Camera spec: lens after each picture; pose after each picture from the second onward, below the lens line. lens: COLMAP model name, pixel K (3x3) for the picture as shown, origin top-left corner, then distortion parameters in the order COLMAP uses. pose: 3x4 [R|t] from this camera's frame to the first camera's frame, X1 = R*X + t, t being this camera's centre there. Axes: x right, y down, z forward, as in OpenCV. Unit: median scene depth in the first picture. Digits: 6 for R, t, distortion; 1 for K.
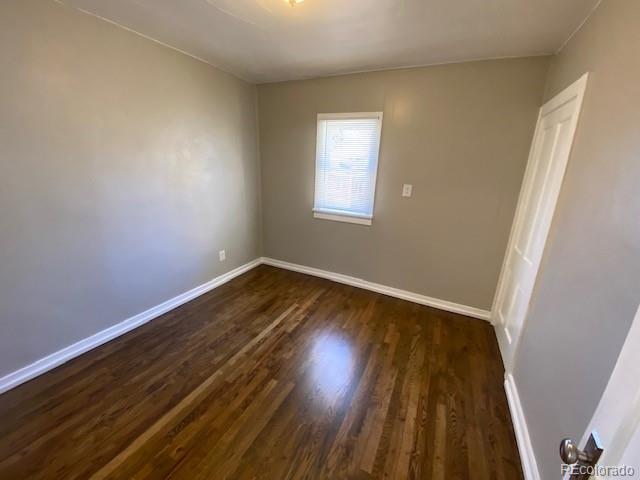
lens RADIAL K [[259.9, 0, 319.1], [0, 259.9, 238.7], [0, 0, 1]] dist [0.027711, -0.024395]
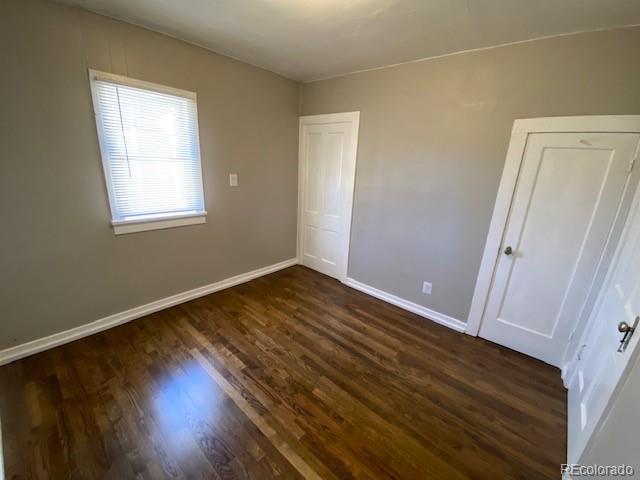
lens RADIAL K [[259.9, 0, 319.1], [0, 259.9, 238.7], [0, 0, 1]] dist [0.027711, -0.024395]
pose [[0.266663, -0.312063, 0.911870, -0.635837], [0.222970, 0.940438, 0.256635, -0.171929], [-0.937644, 0.134885, 0.320360, 0.428904]]
